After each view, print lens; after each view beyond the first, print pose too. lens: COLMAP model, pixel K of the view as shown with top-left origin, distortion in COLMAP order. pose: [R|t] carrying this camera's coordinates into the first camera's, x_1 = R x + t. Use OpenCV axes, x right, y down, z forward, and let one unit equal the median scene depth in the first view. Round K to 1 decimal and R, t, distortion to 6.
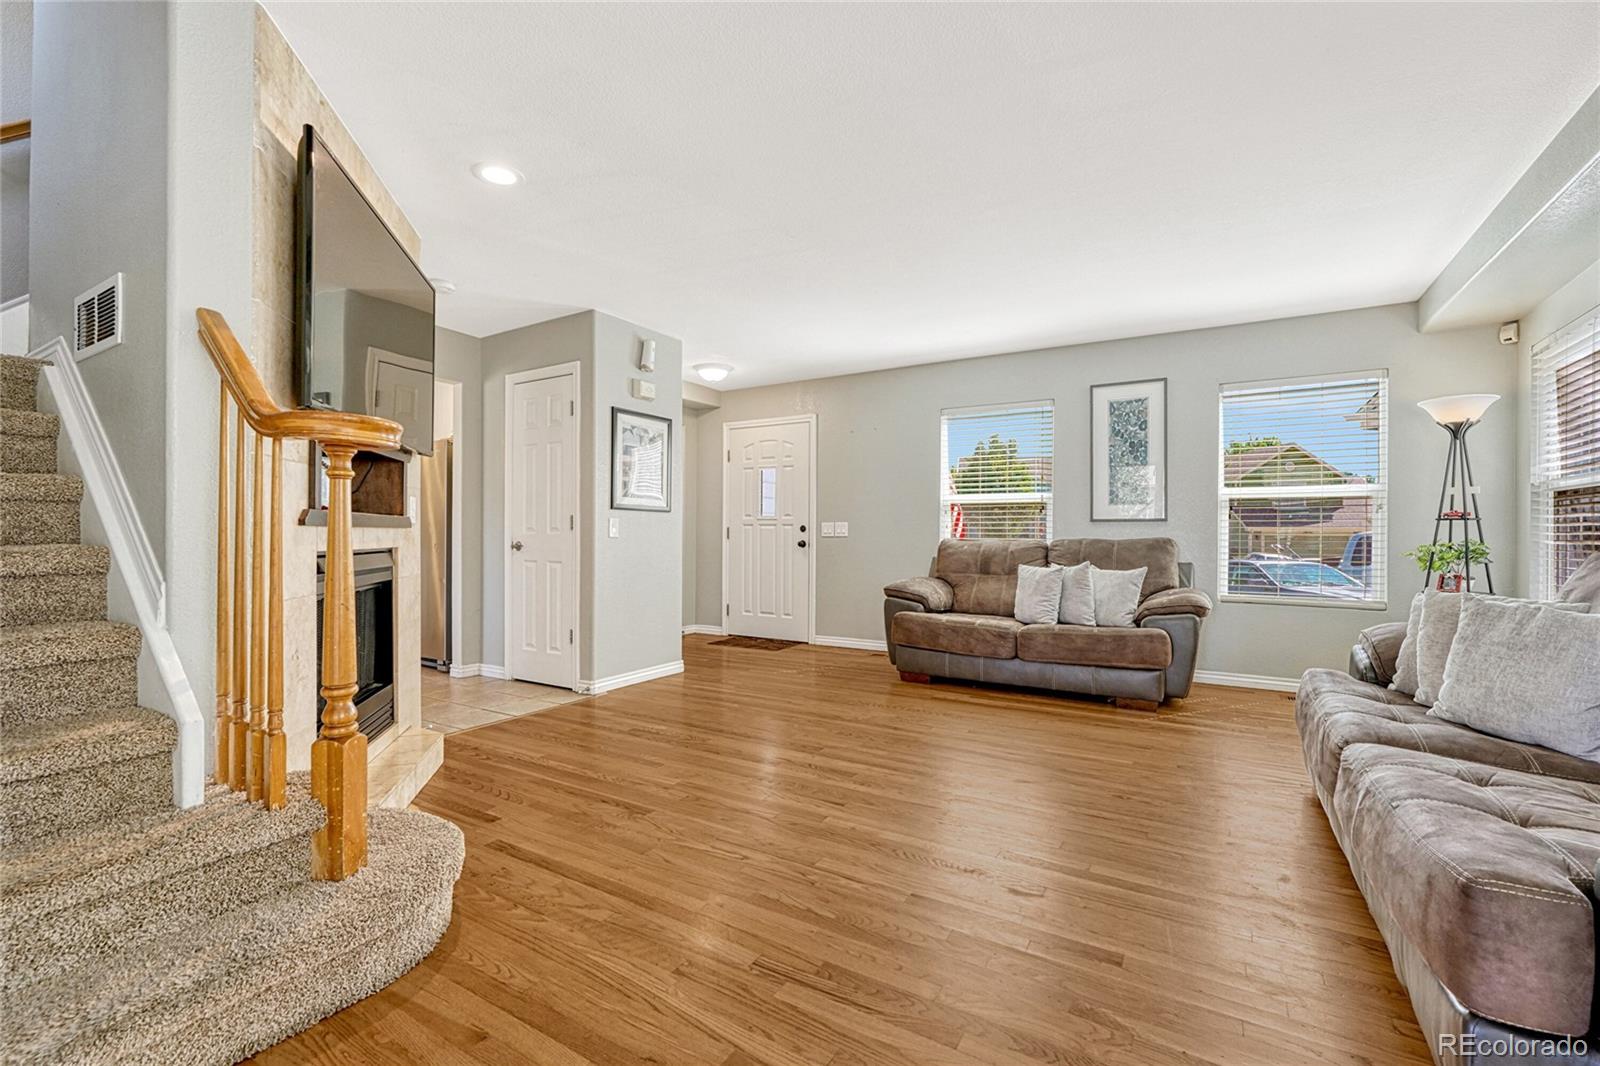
lens RADIAL K [[682.2, 0, 793.8], [0, 682.2, 539.2], [0, 0, 1]] dist [-0.001875, 0.000251]
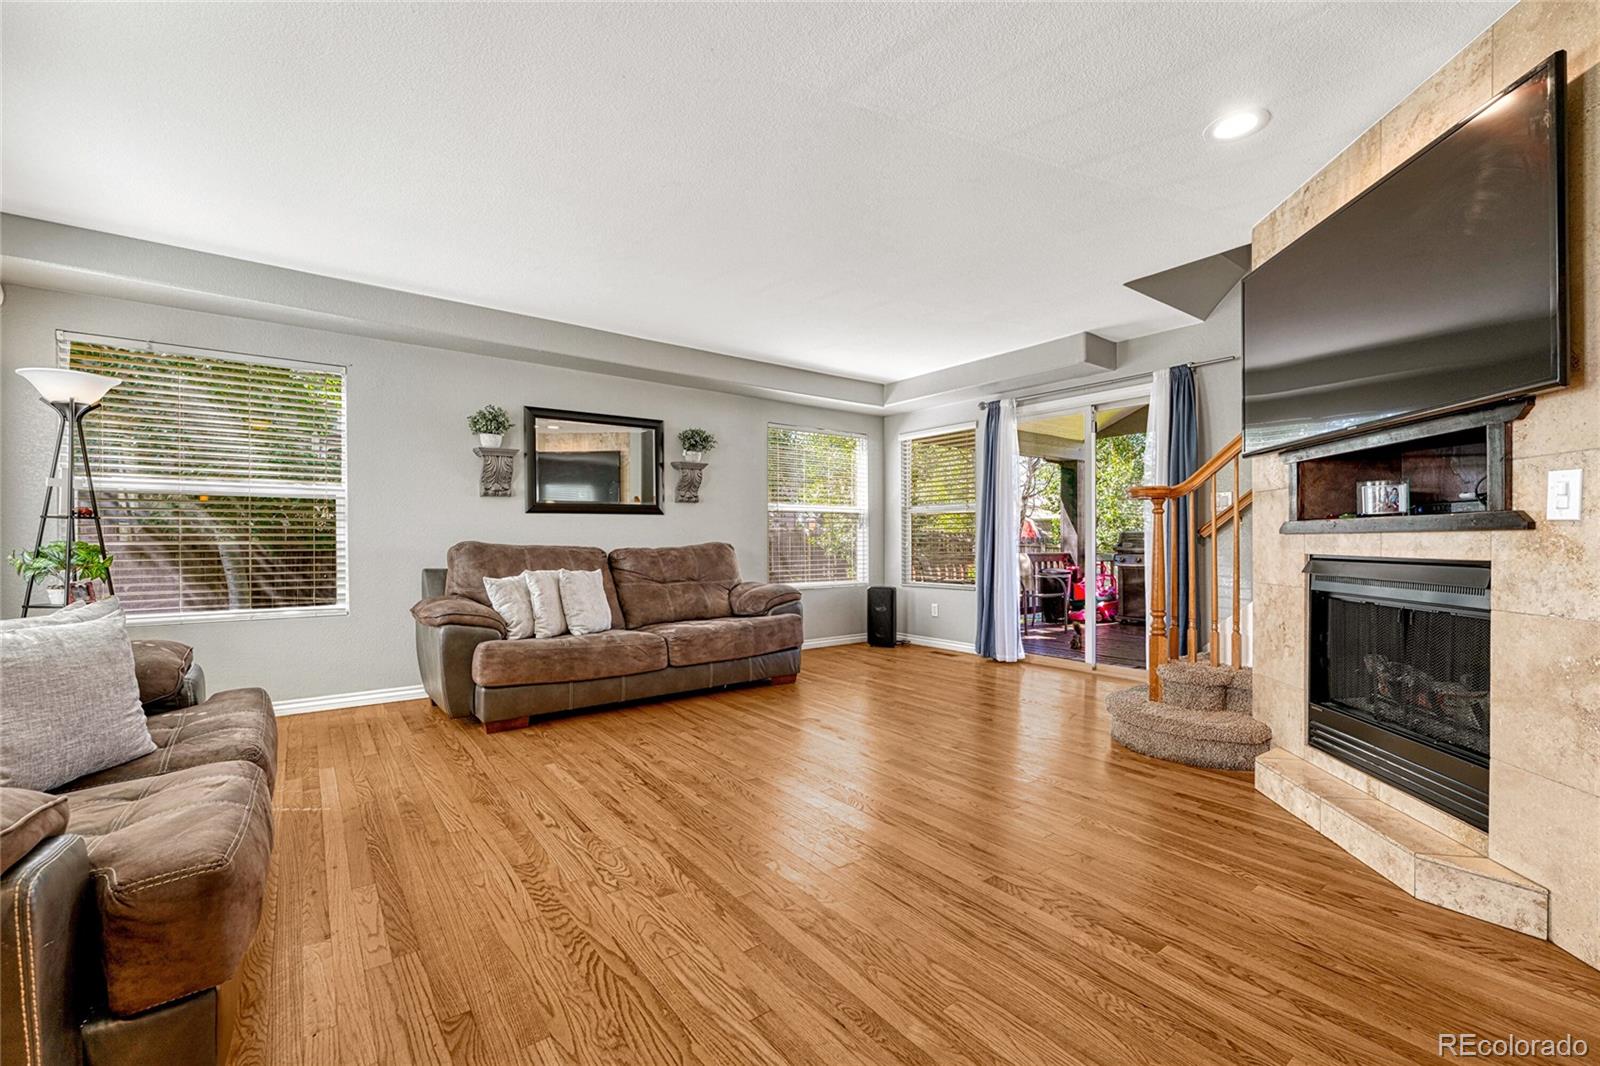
lens RADIAL K [[670.9, 0, 799.4], [0, 670.9, 550.9], [0, 0, 1]] dist [-0.002466, 0.000001]
pose [[-0.934275, -0.010243, 0.356407, -0.191470], [-0.002028, 0.999724, 0.023414, -0.010247], [-0.356548, 0.021152, -0.934038, 1.731531]]
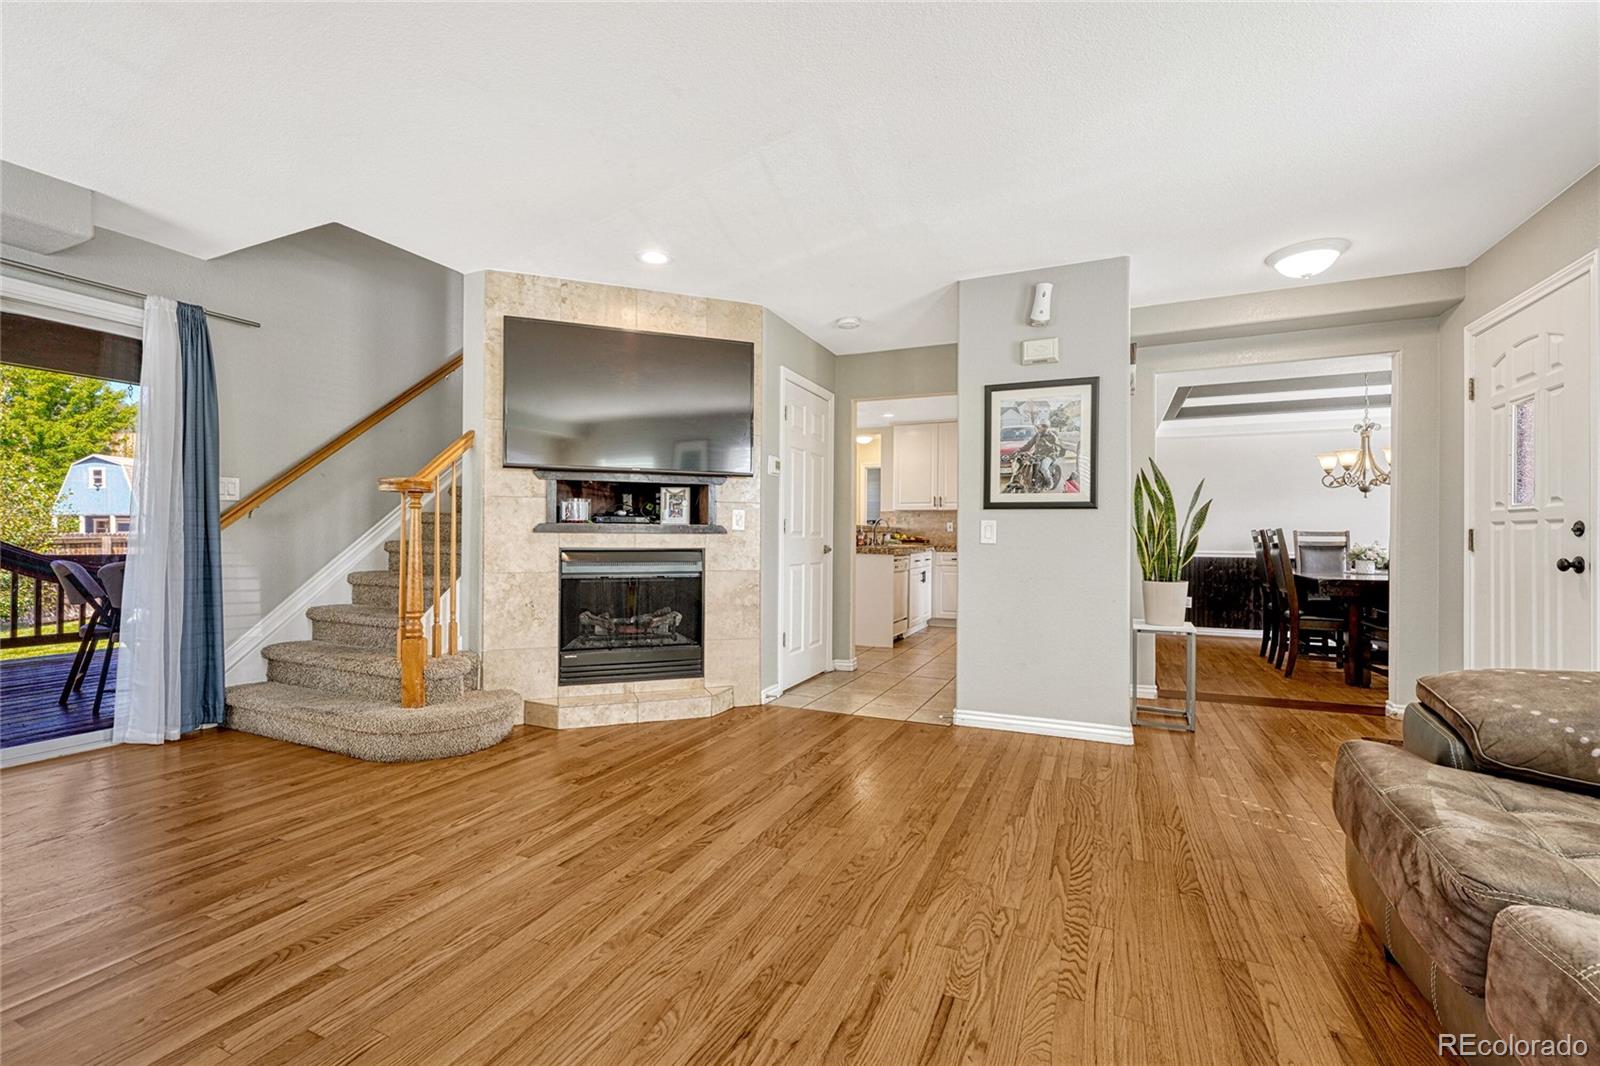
lens RADIAL K [[682.2, 0, 793.8], [0, 682.2, 539.2], [0, 0, 1]] dist [-0.001875, 0.000251]
pose [[0.131981, -0.002286, -0.991250, 0.754586], [-0.012589, 0.999913, -0.003982, -0.002575], [0.991172, 0.013004, 0.131940, 0.951352]]
